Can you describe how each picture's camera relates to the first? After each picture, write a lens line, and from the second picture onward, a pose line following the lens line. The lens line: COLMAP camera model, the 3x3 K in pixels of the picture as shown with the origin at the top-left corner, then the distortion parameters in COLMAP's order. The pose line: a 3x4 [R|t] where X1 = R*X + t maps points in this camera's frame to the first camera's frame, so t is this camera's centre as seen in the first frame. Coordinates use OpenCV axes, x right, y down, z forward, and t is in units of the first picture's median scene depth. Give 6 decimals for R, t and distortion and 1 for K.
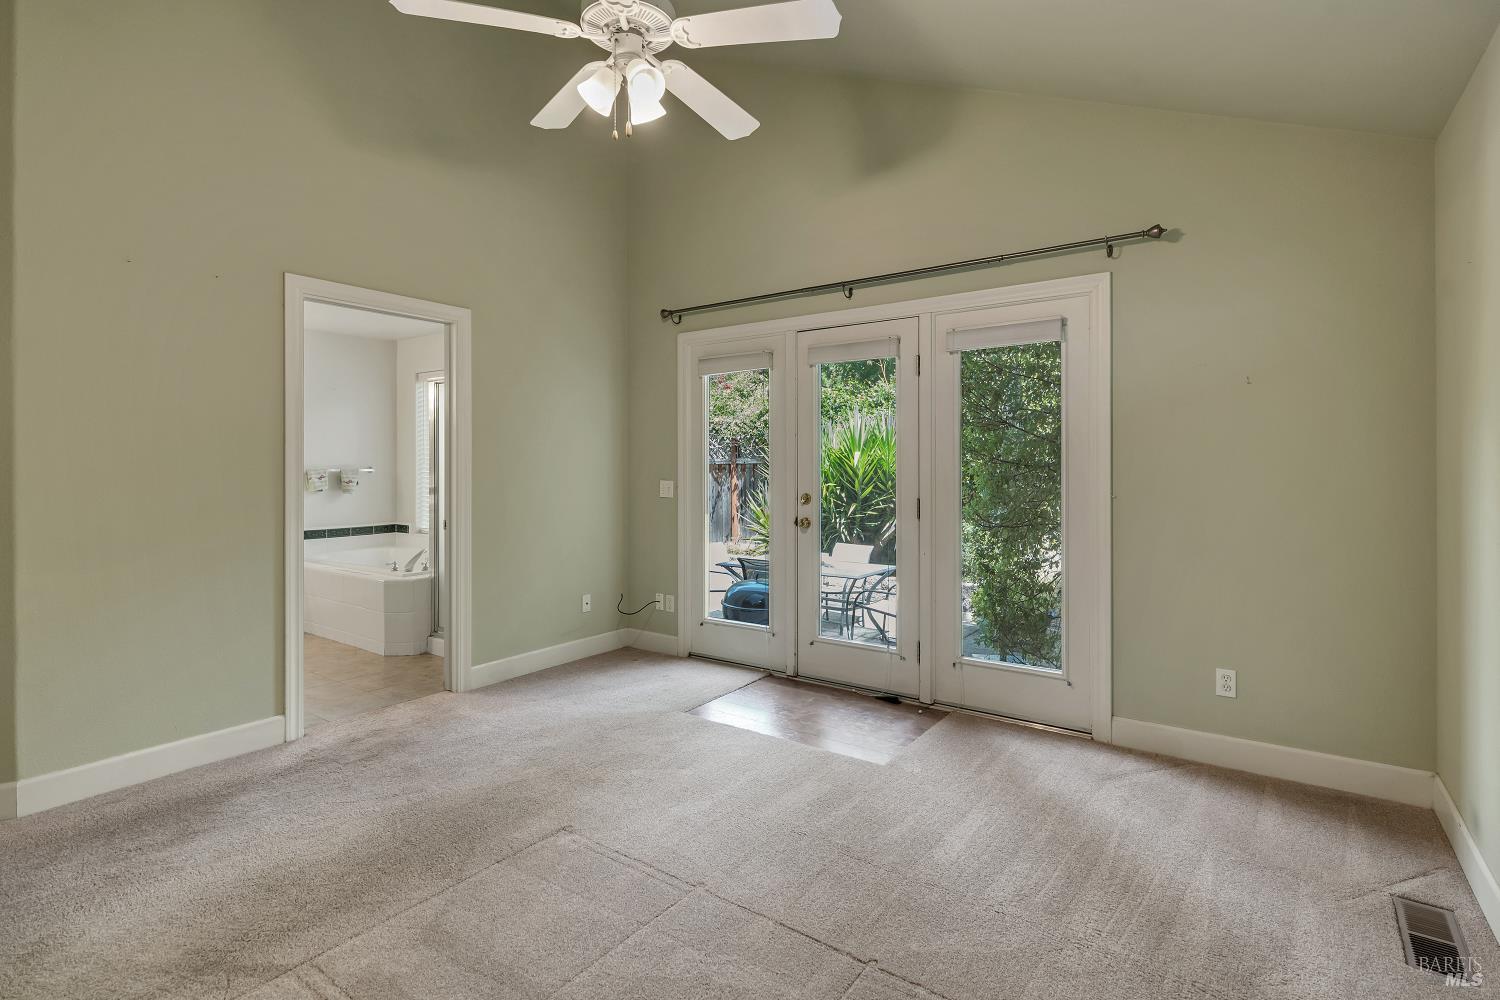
lens RADIAL K [[707.1, 0, 752.2], [0, 707.1, 471.6], [0, 0, 1]] dist [-0.001017, -0.000354]
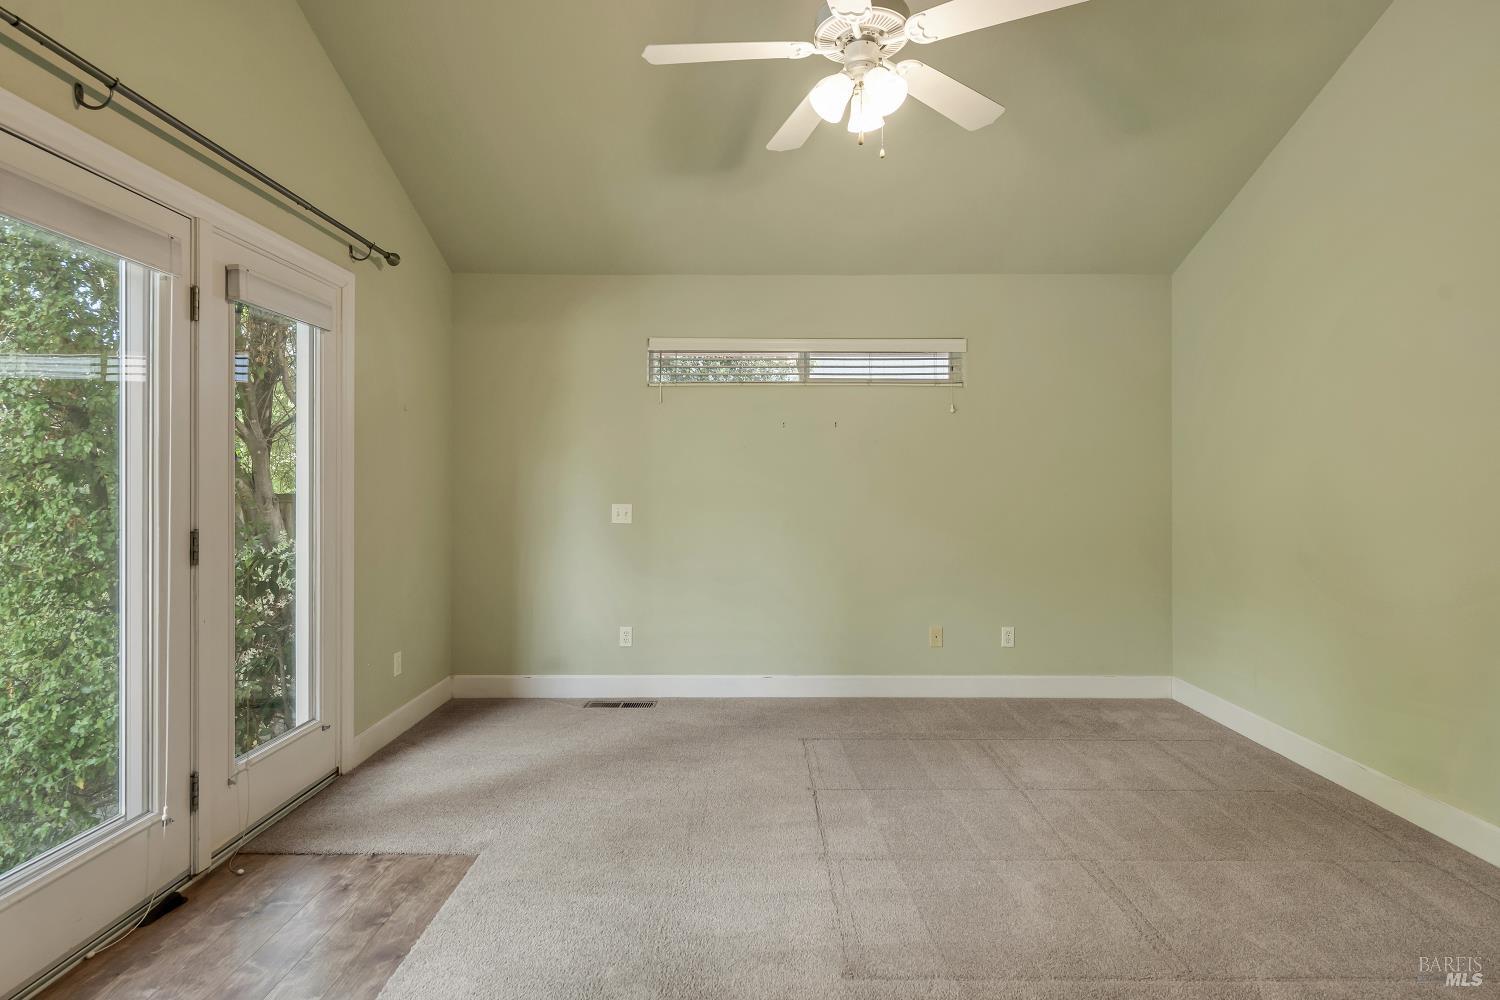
lens RADIAL K [[756.6, 0, 748.6], [0, 756.6, 479.8], [0, 0, 1]] dist [0.004040, -0.000955]
pose [[-0.572713, 0.001656, 0.819754, -0.563009], [0.002484, 0.999997, -0.000285, -0.003018], [-0.819752, 0.001873, -0.572715, 1.014608]]
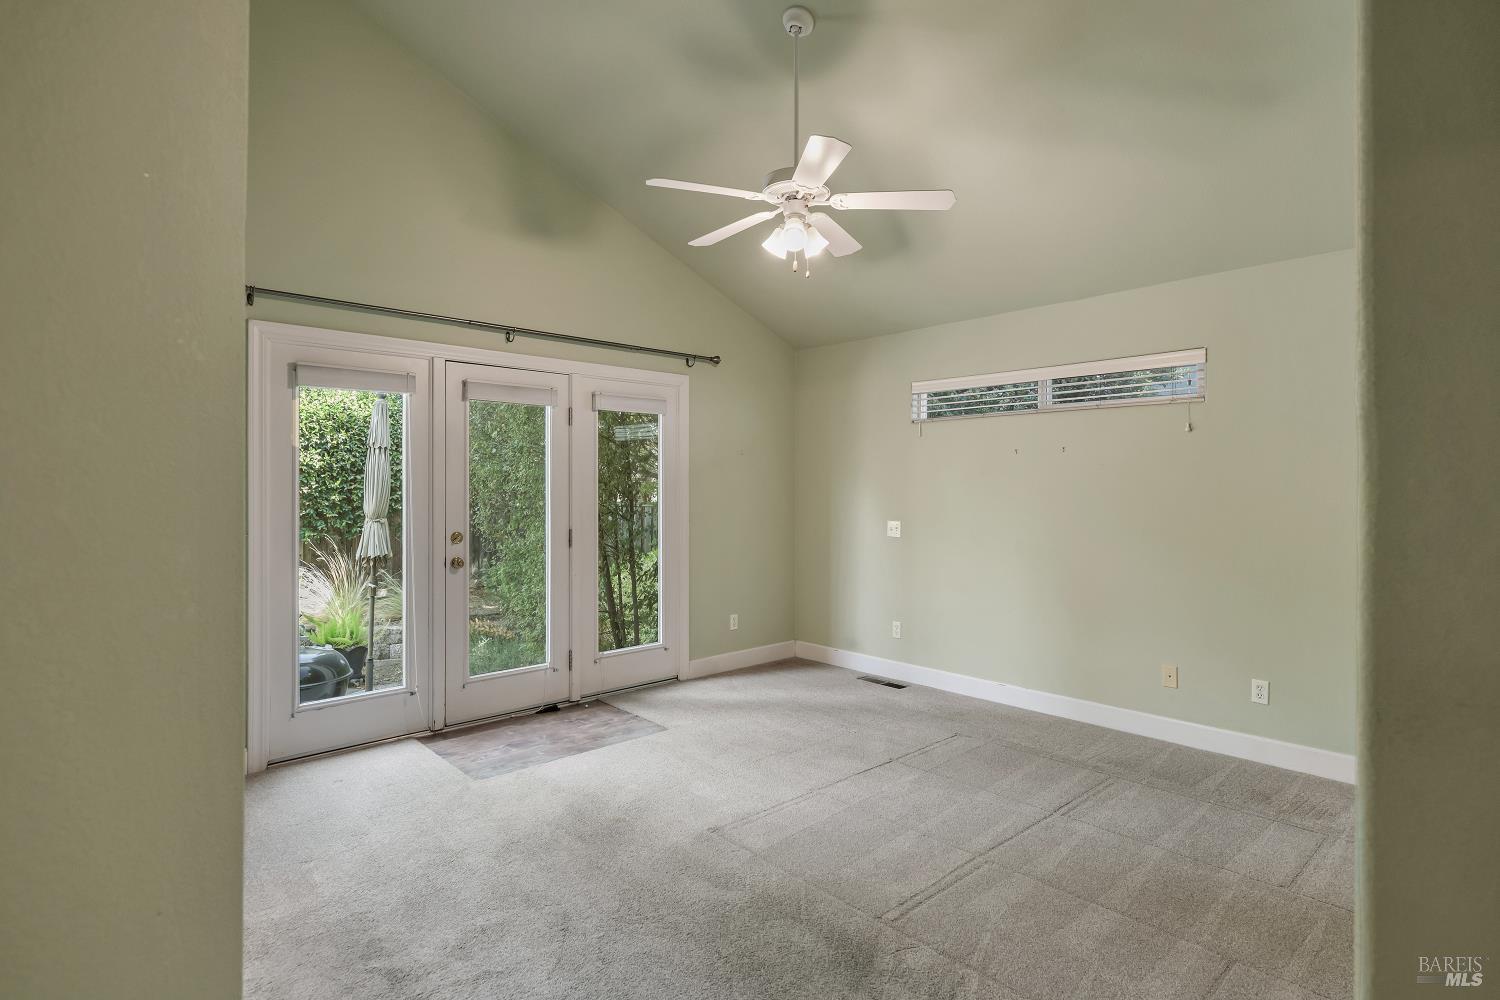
lens RADIAL K [[756.6, 0, 748.6], [0, 756.6, 479.8], [0, 0, 1]] dist [0.004040, -0.000955]
pose [[0.218269, 0.009807, 0.975839, -0.962082], [0.004253, 0.999930, -0.011001, -0.030426], [-0.975879, 0.006551, 0.218212, 0.447329]]
